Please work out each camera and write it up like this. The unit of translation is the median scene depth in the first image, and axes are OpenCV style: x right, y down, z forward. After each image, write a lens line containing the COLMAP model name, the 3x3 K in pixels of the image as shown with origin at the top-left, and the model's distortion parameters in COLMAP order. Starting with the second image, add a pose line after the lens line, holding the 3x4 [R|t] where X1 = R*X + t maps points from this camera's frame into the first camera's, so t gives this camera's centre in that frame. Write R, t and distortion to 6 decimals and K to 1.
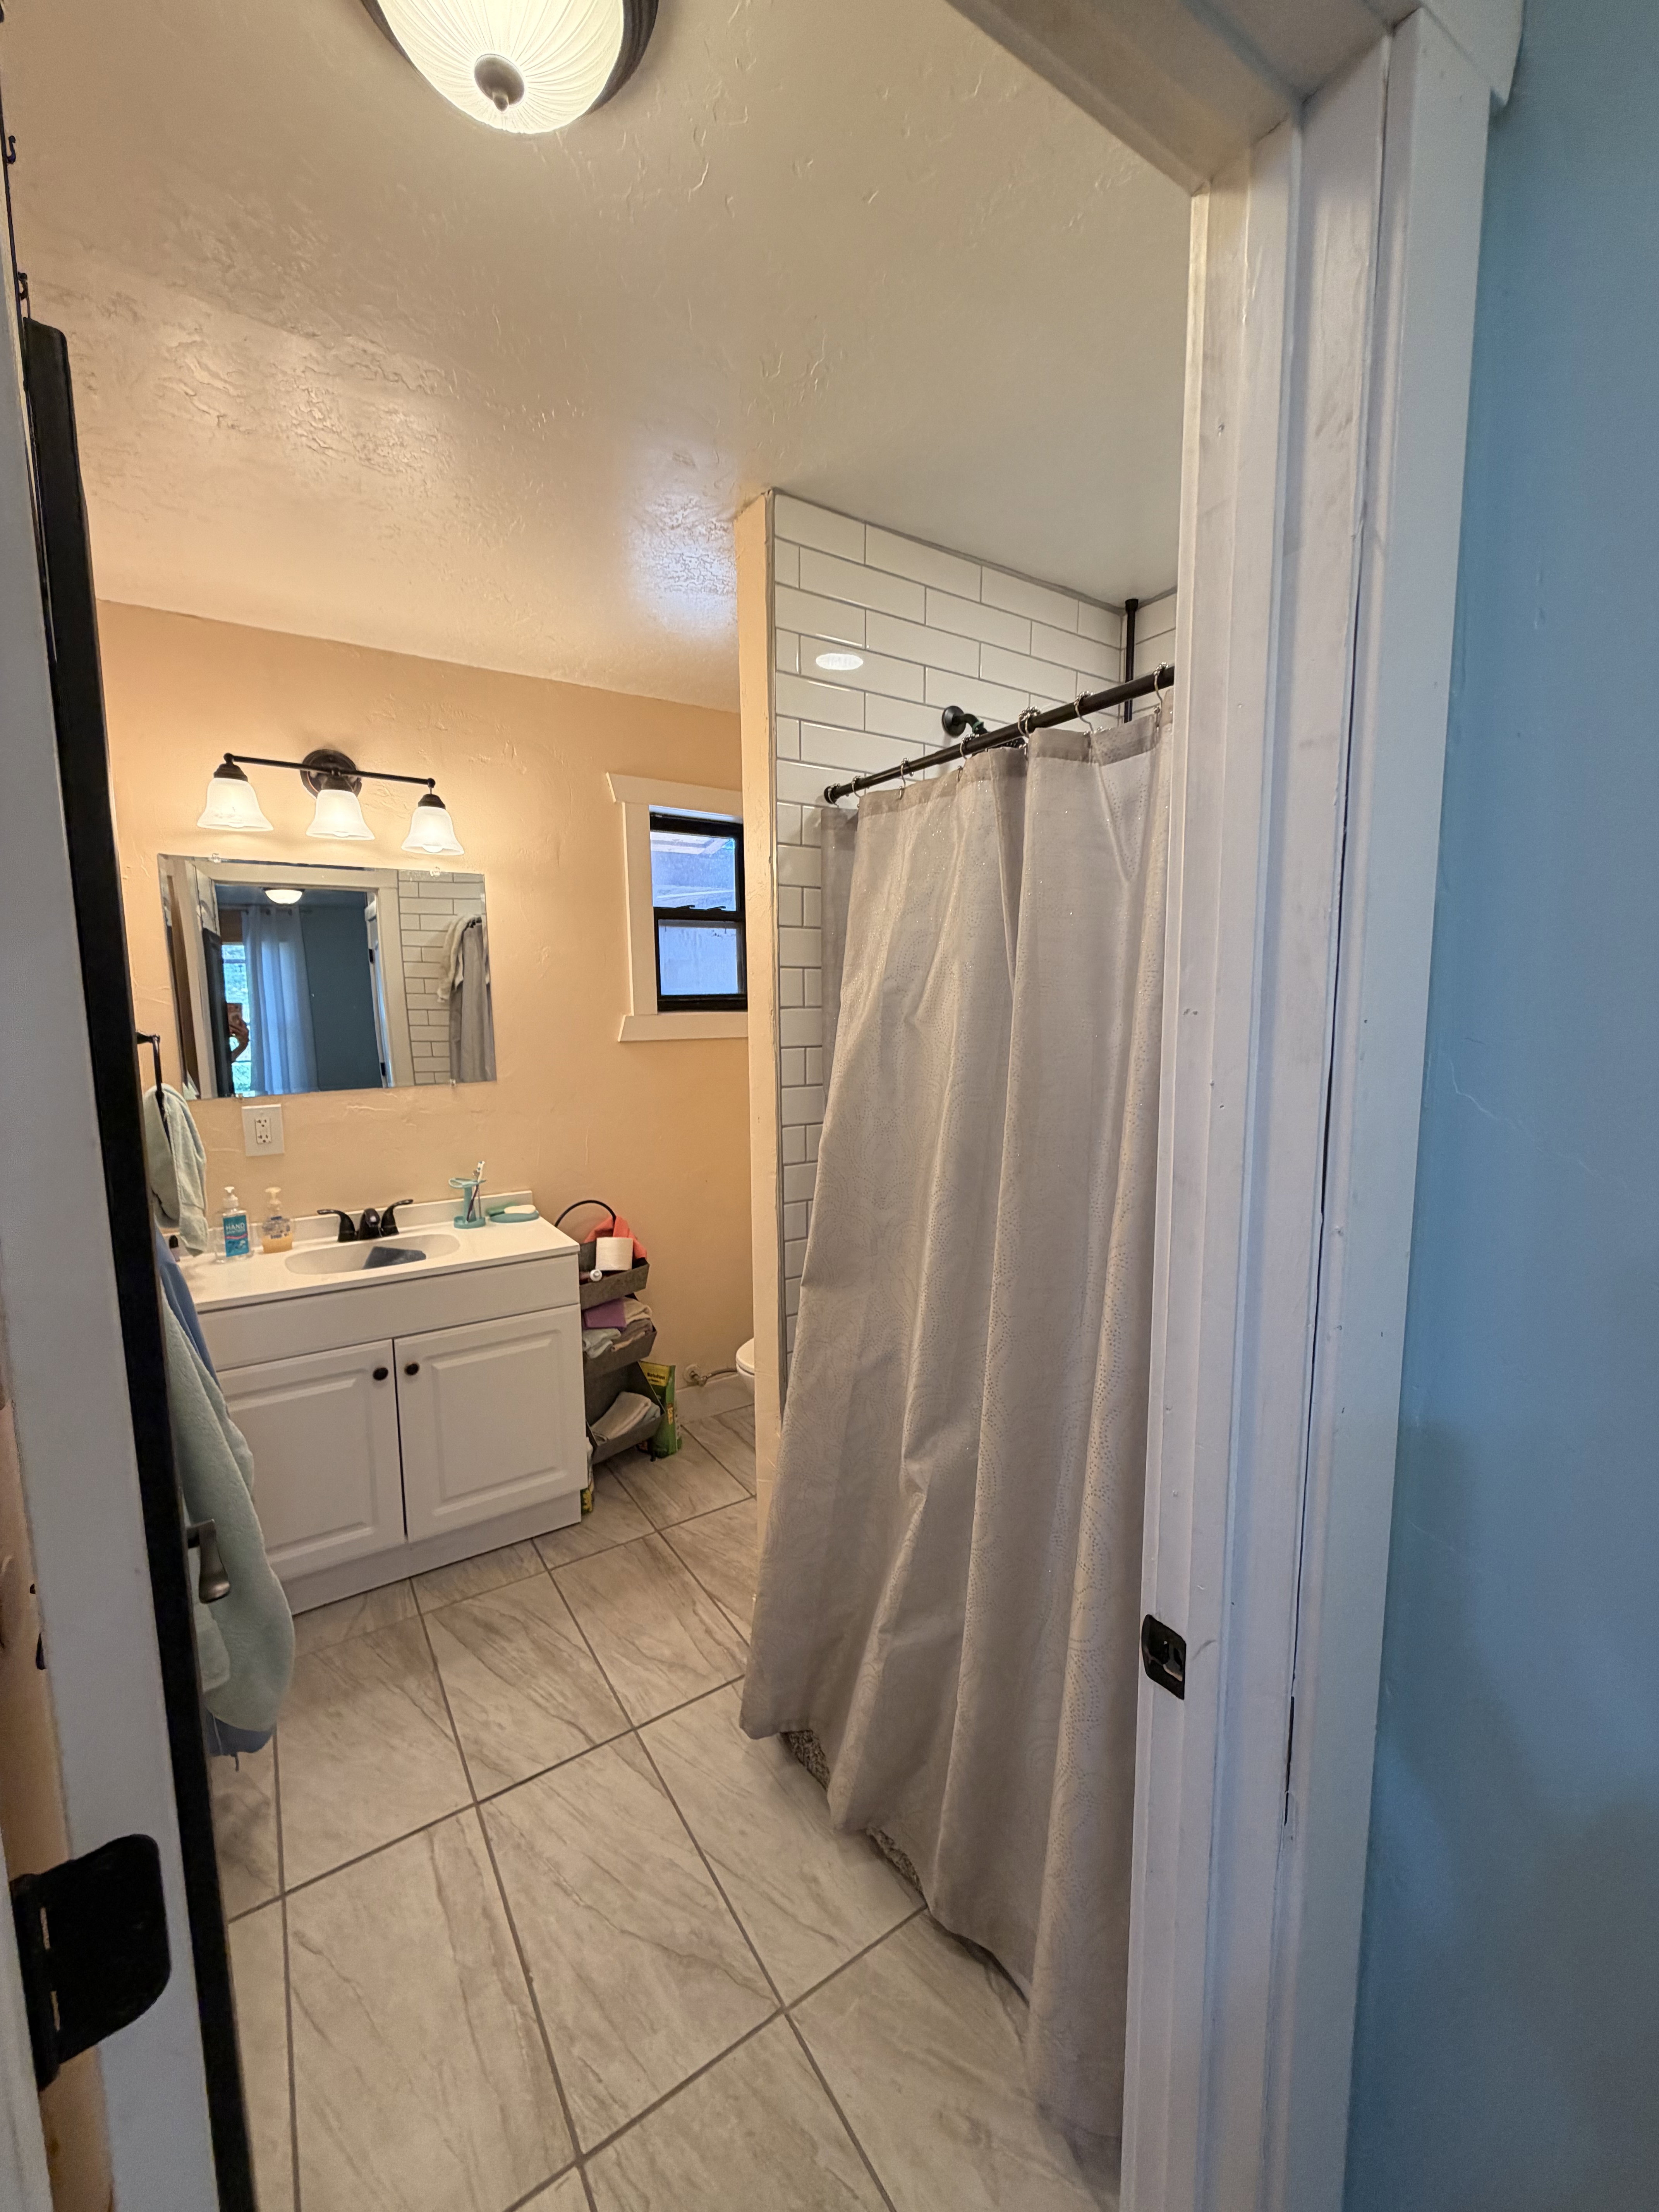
lens RADIAL K [[878.9, 0, 828.1], [0, 878.9, 1106.9], [0, 0, 1]] dist [-0.001216, 0.000833]
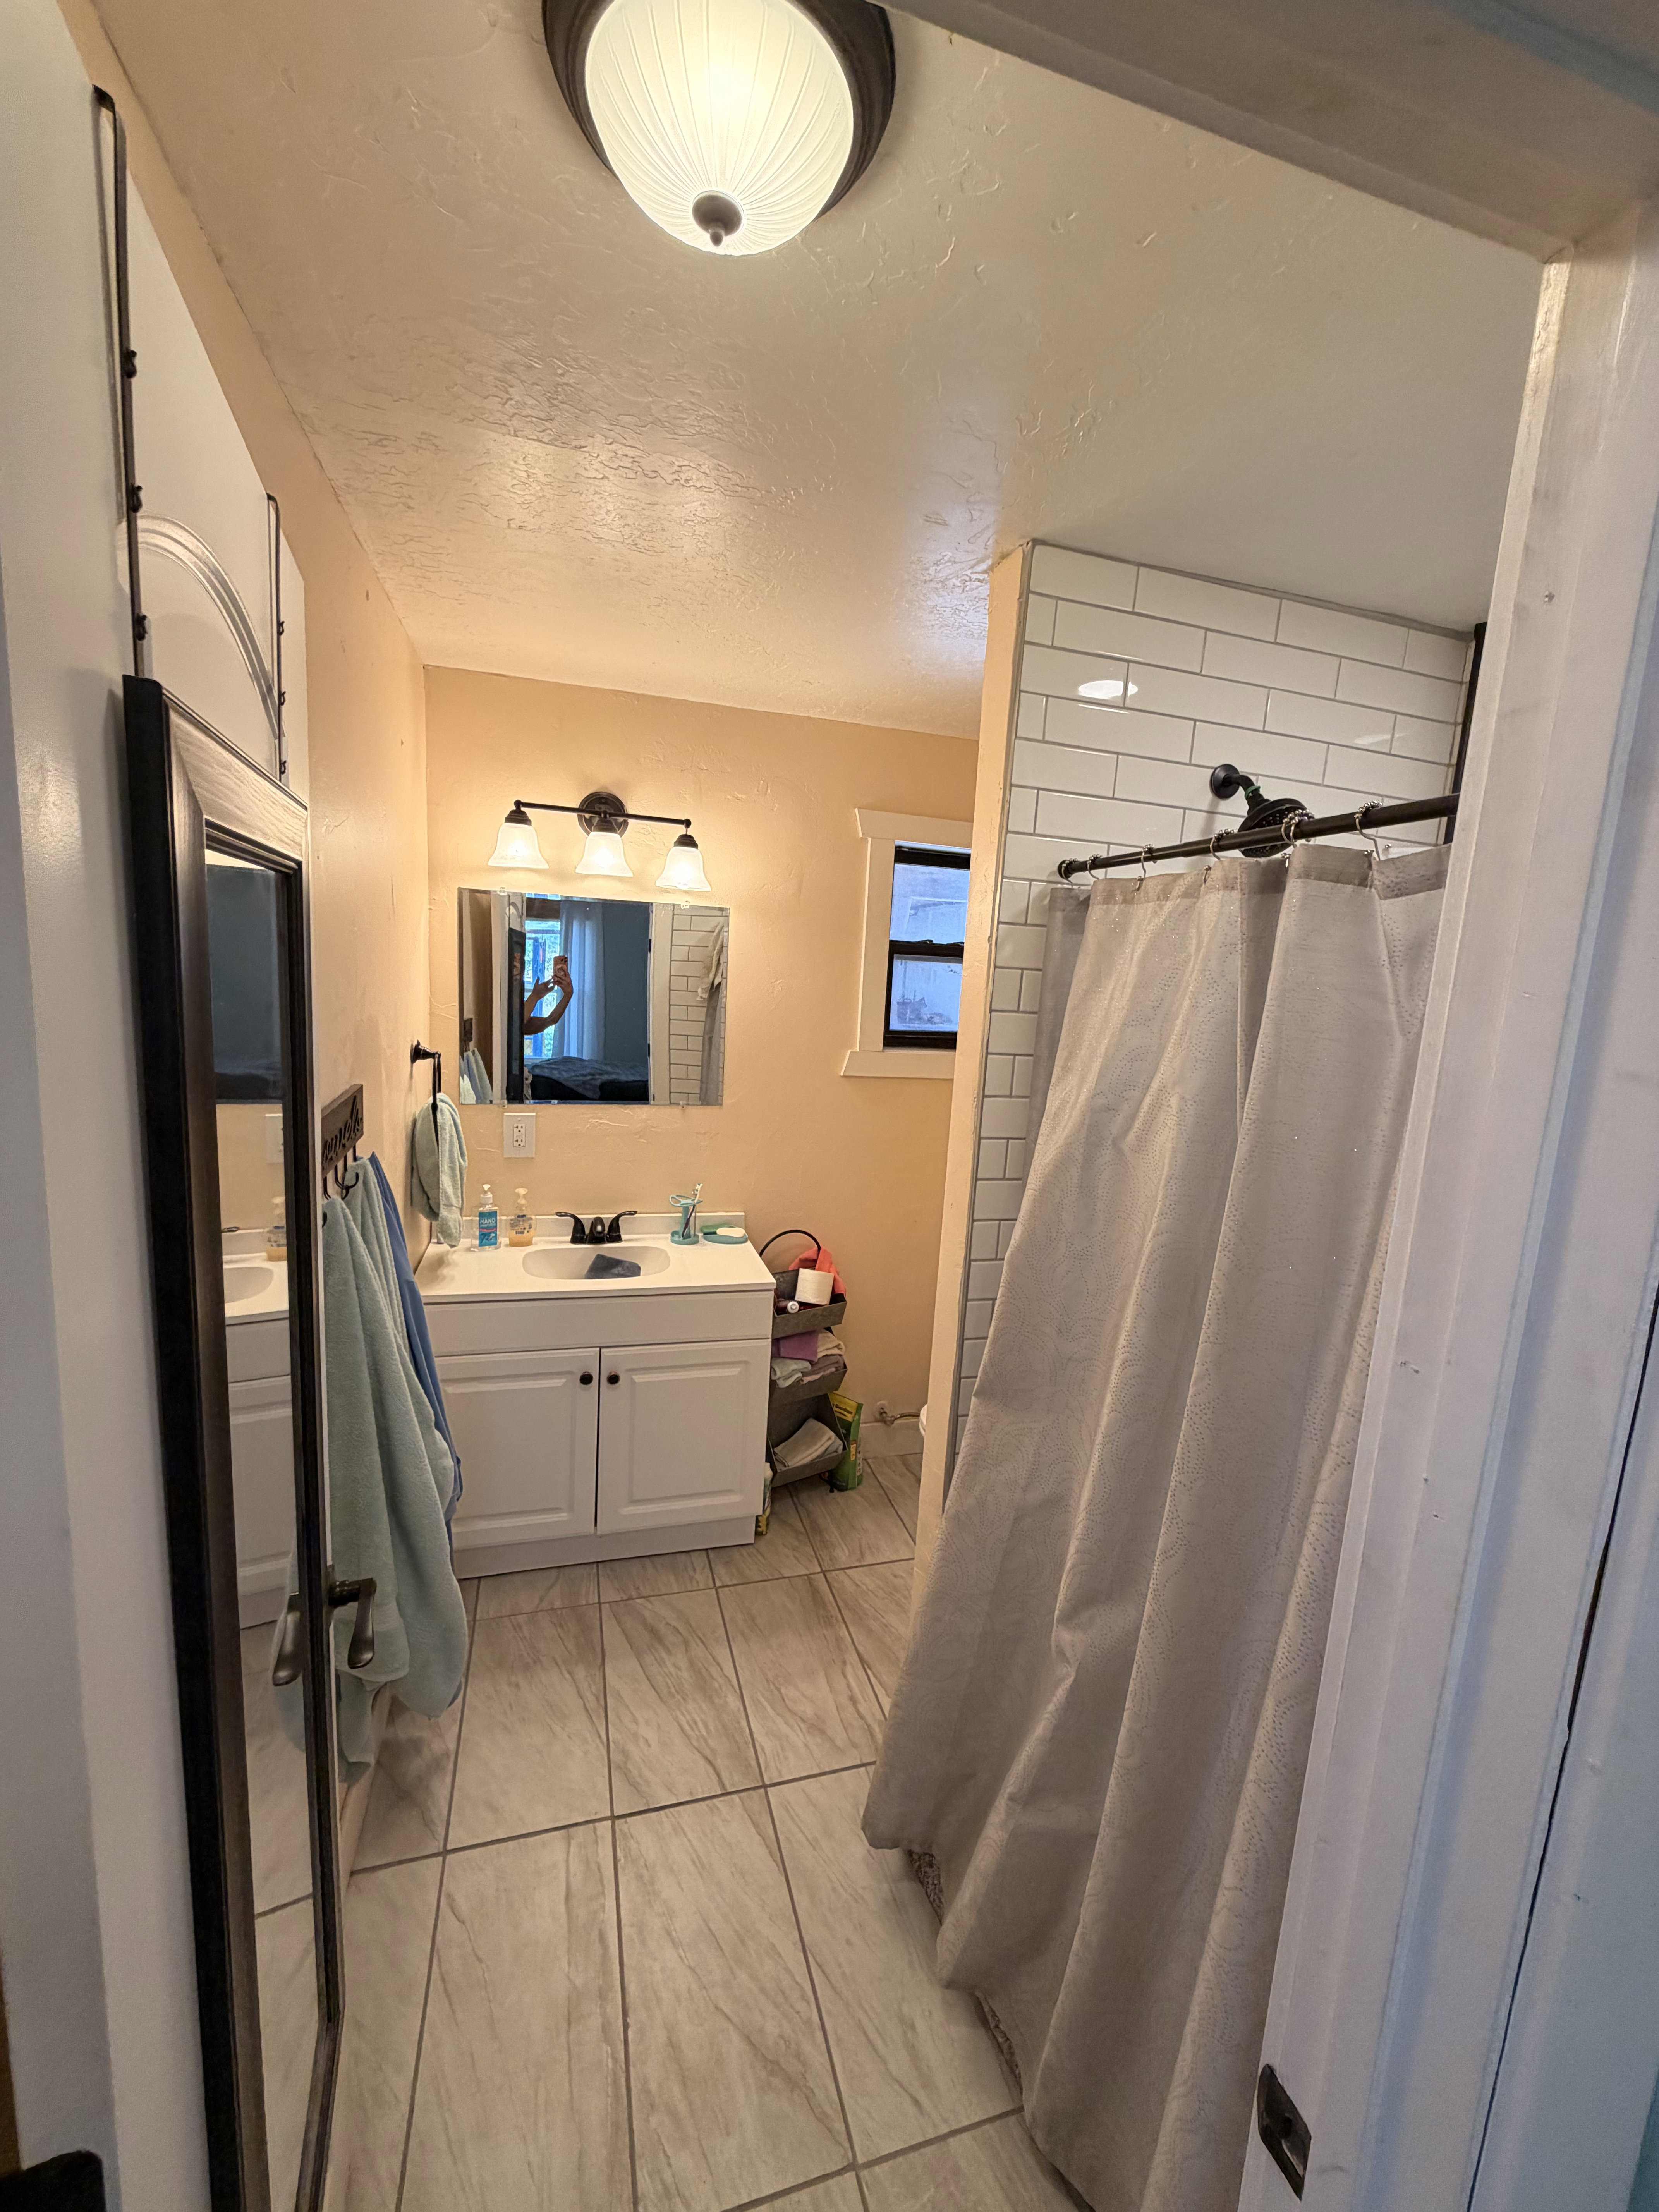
lens RADIAL K [[878.9, 0, 827.1], [0, 878.9, 1109.9], [0, 0, 1]] dist [-0.001216, 0.000833]
pose [[0.954923, 0.107328, -0.276770, 0.051077], [-0.101637, 0.994210, 0.034871, -0.126371], [0.278911, -0.005169, 0.960303, 0.060084]]
